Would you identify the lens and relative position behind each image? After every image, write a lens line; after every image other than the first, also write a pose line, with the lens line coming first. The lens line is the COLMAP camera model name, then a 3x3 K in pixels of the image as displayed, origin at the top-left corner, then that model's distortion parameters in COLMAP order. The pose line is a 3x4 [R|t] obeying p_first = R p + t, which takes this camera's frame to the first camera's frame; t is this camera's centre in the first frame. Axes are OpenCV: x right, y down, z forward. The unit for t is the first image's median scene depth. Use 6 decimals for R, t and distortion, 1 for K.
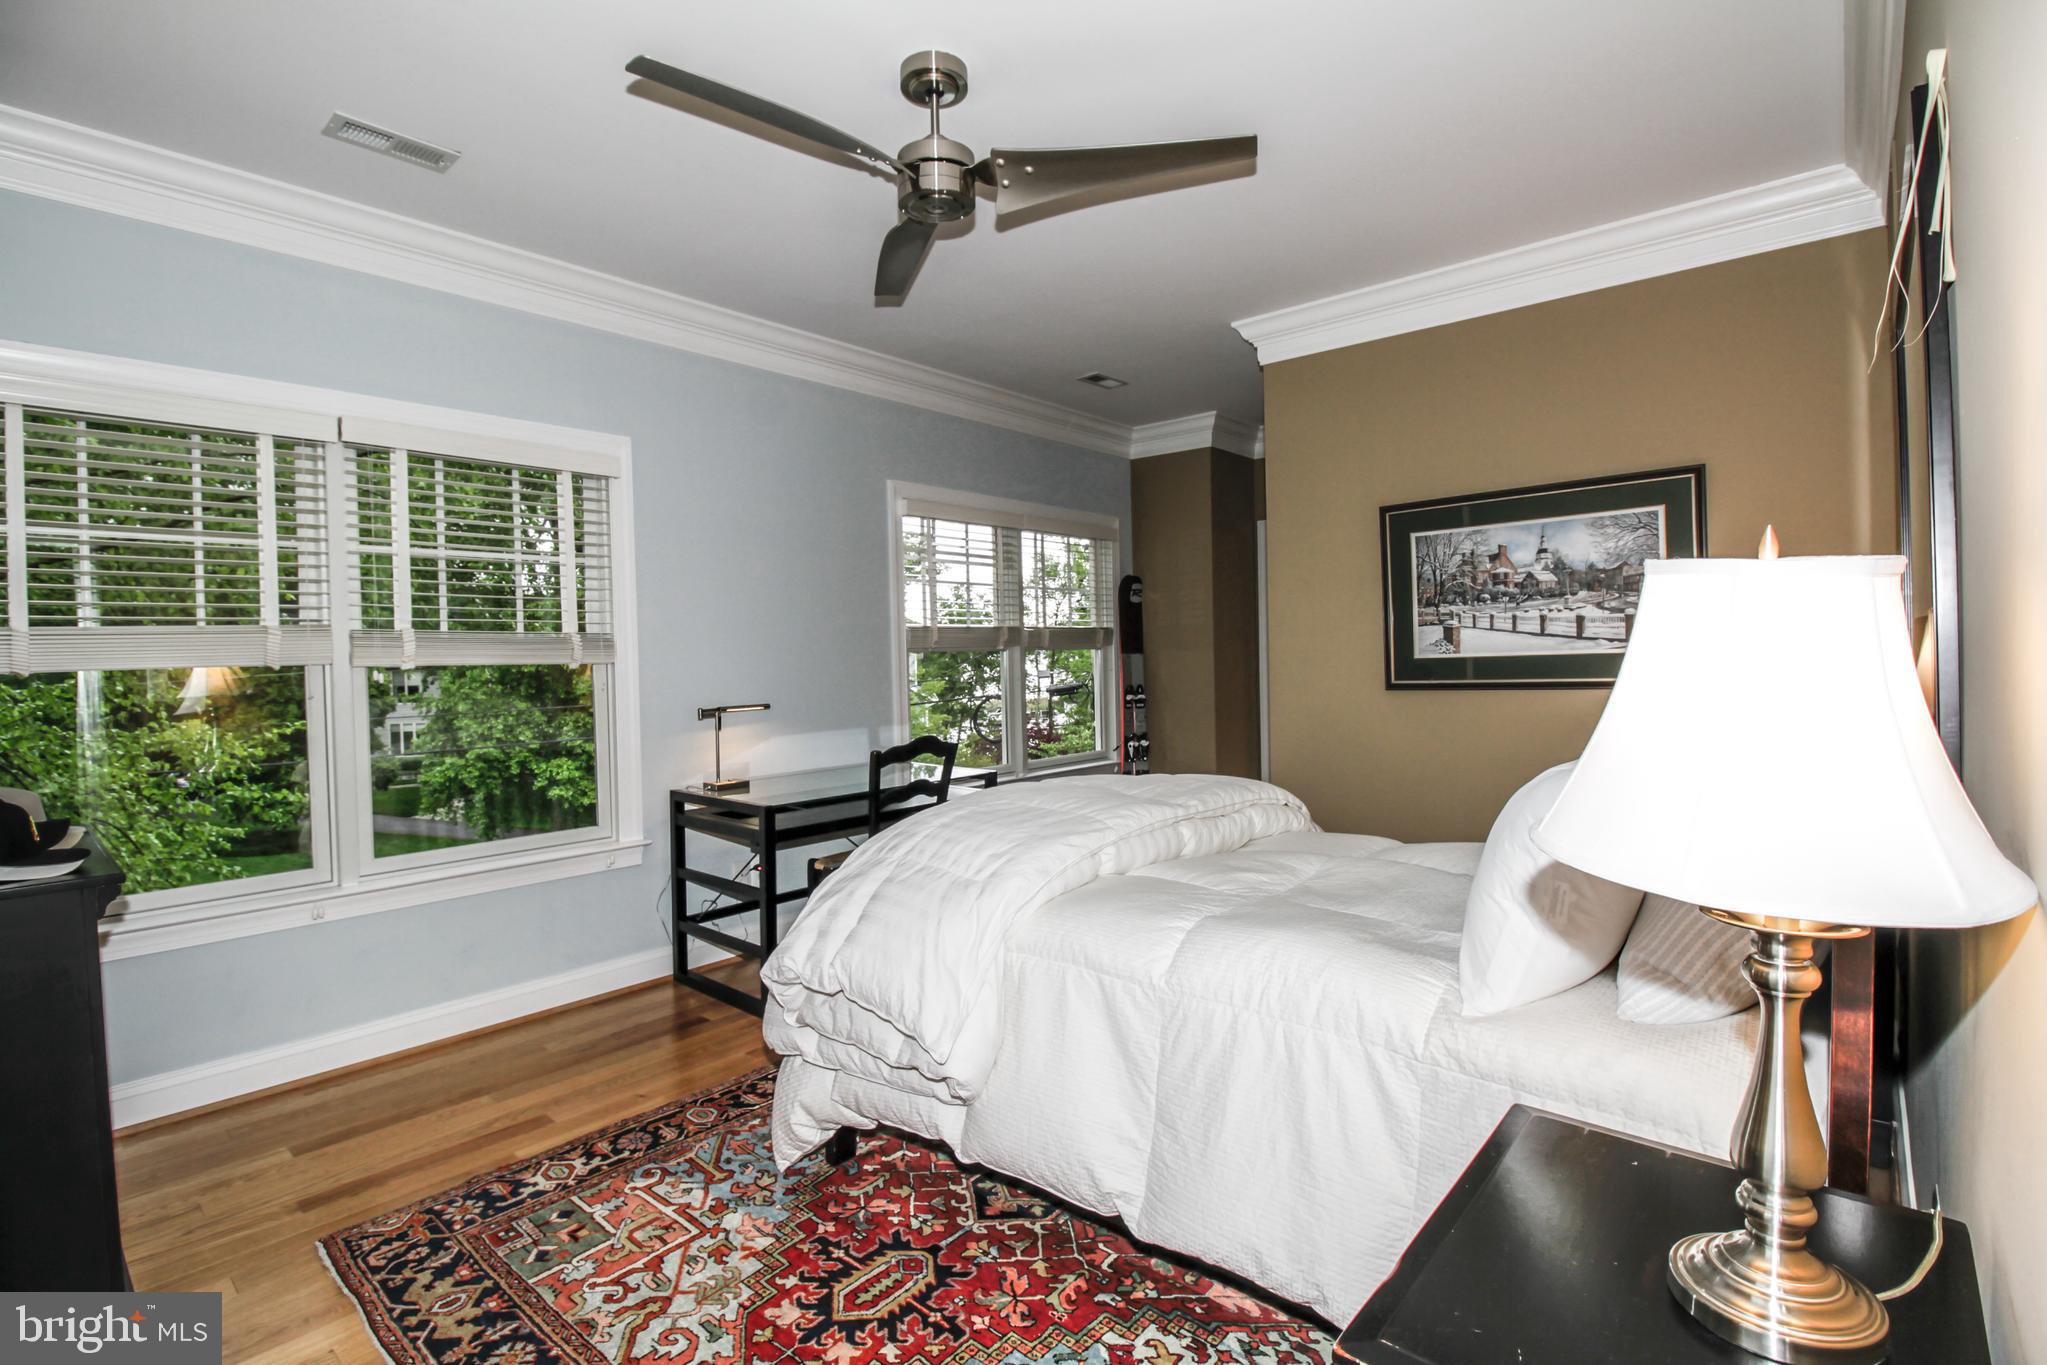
lens RADIAL K [[956.3, 0, 1024.2], [0, 956.3, 683.0], [0, 0, 1]] dist [0.002459, -0.000110]
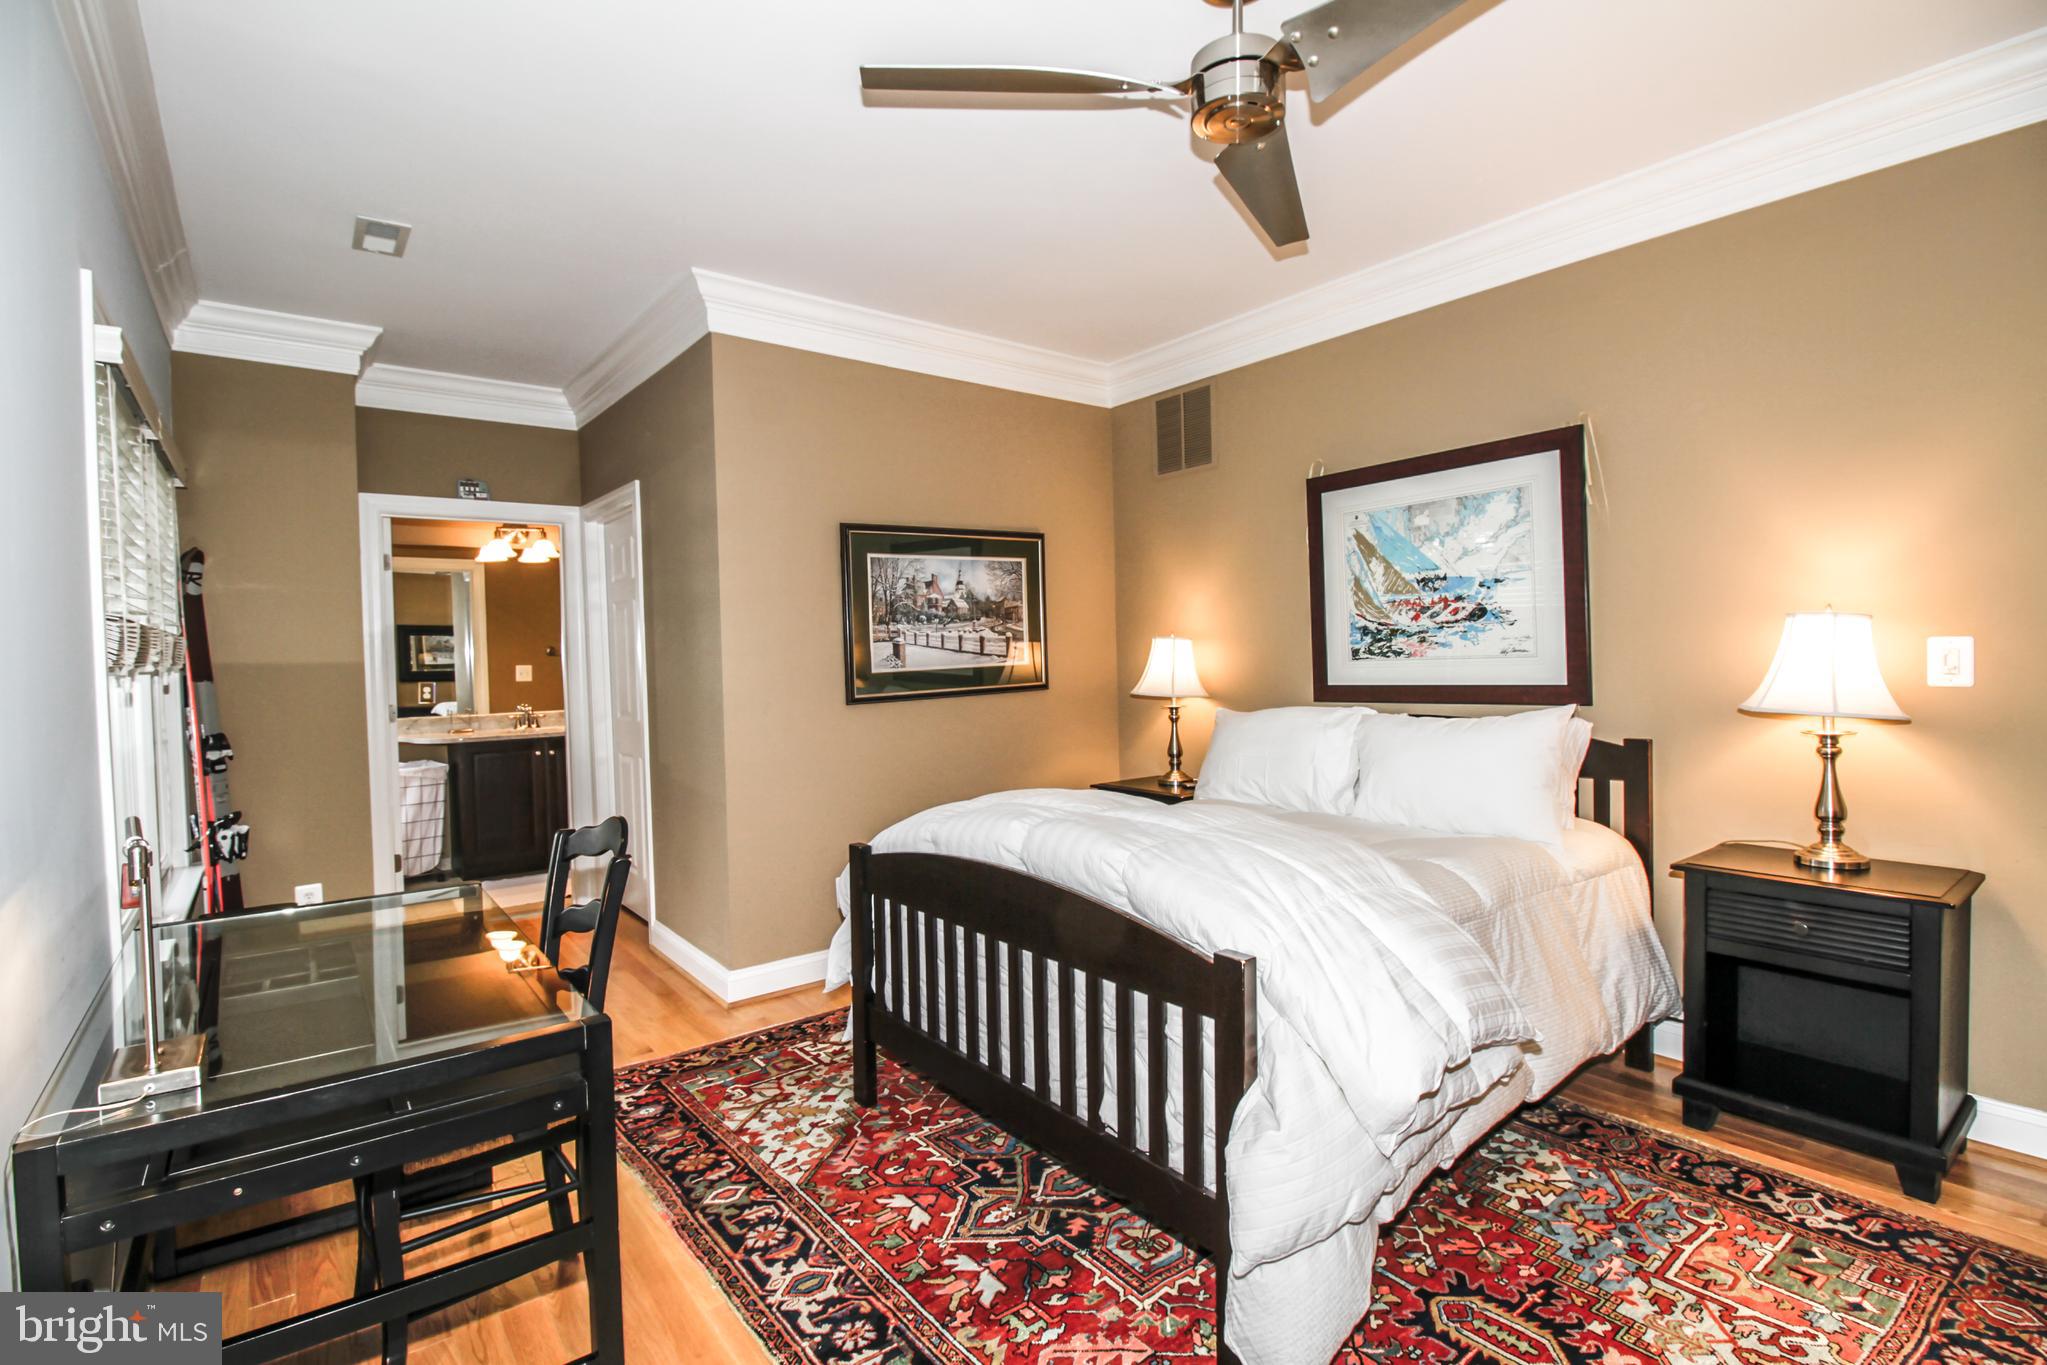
lens RADIAL K [[956.3, 0, 1023.0], [0, 956.3, 668.3], [0, 0, 1]] dist [0.002459, -0.000110]
pose [[0.186539, -0.007584, 0.982418, -0.632825], [0.047232, 0.998883, -0.001258, -0.023360], [-0.981312, 0.046636, 0.186689, 0.687832]]
